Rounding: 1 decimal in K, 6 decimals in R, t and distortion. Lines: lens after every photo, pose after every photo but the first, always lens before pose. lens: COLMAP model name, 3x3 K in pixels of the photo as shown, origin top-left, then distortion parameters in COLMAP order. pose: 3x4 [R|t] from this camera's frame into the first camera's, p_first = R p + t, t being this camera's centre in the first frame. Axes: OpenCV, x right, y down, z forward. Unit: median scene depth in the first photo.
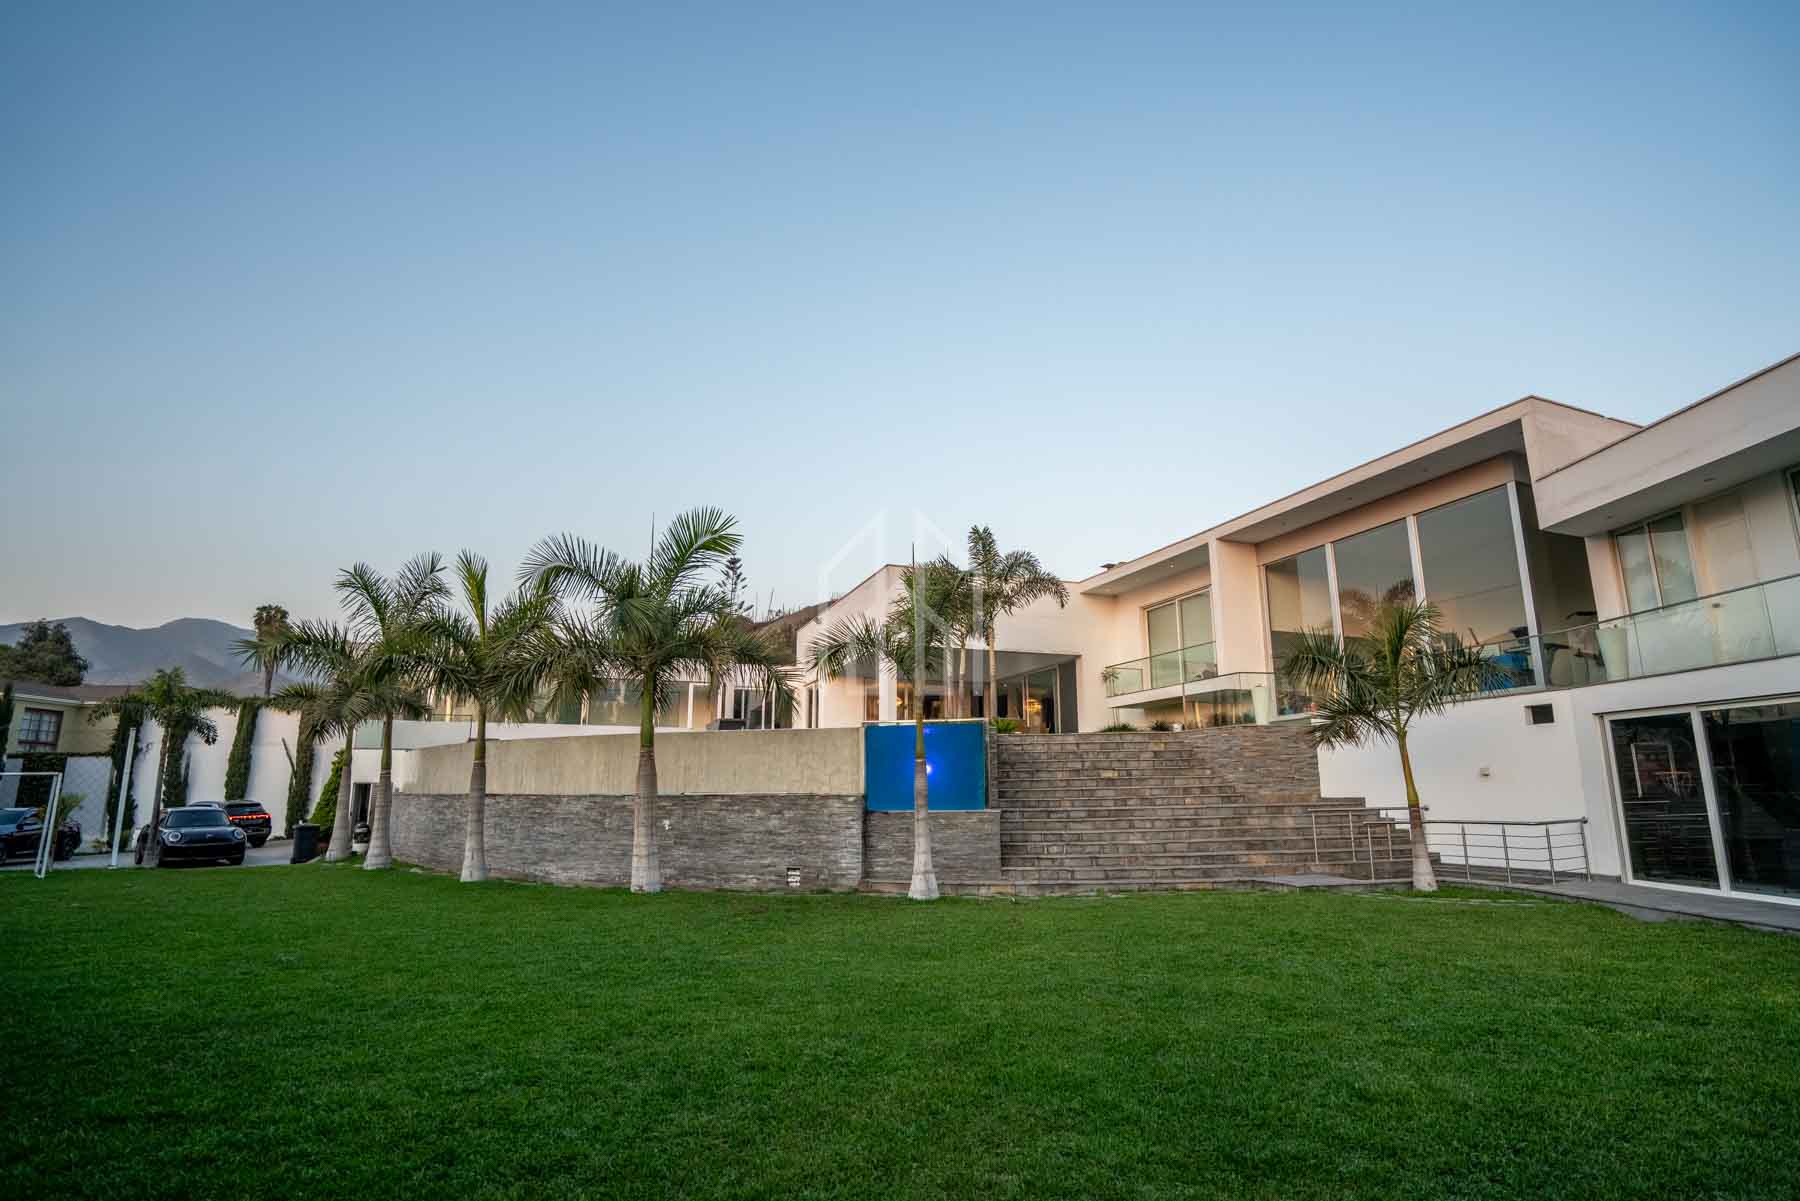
lens RADIAL K [[846.8, 0, 900.0], [0, 846.8, 600.5], [0, 0, 1]] dist [-0.058892, 0.019797]
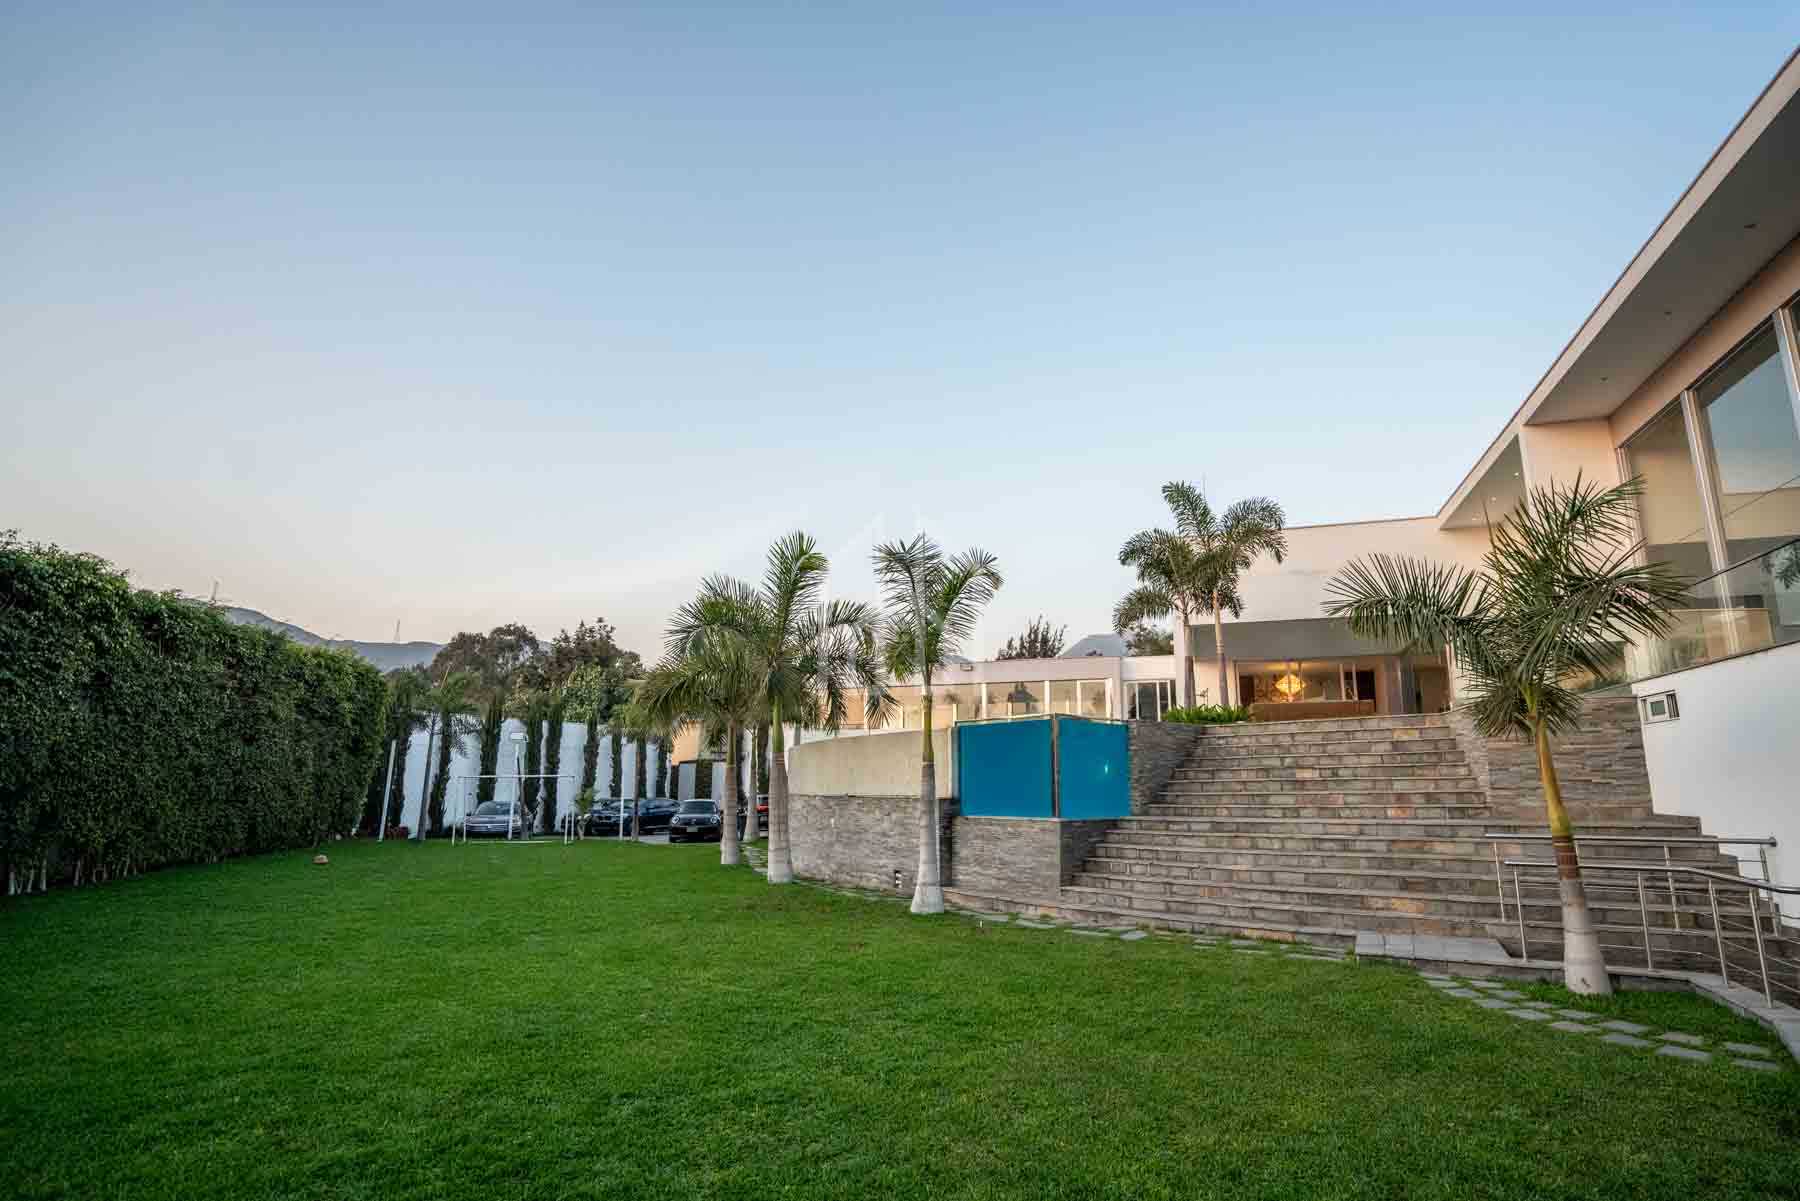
lens RADIAL K [[846.8, 0, 900.0], [0, 846.8, 600.5], [0, 0, 1]] dist [-0.058892, 0.019797]
pose [[0.782873, -0.122613, -0.609980, 0.509981], [0.127304, 0.991215, -0.035859, 0.036996], [0.609019, -0.049580, 0.791605, 0.224568]]
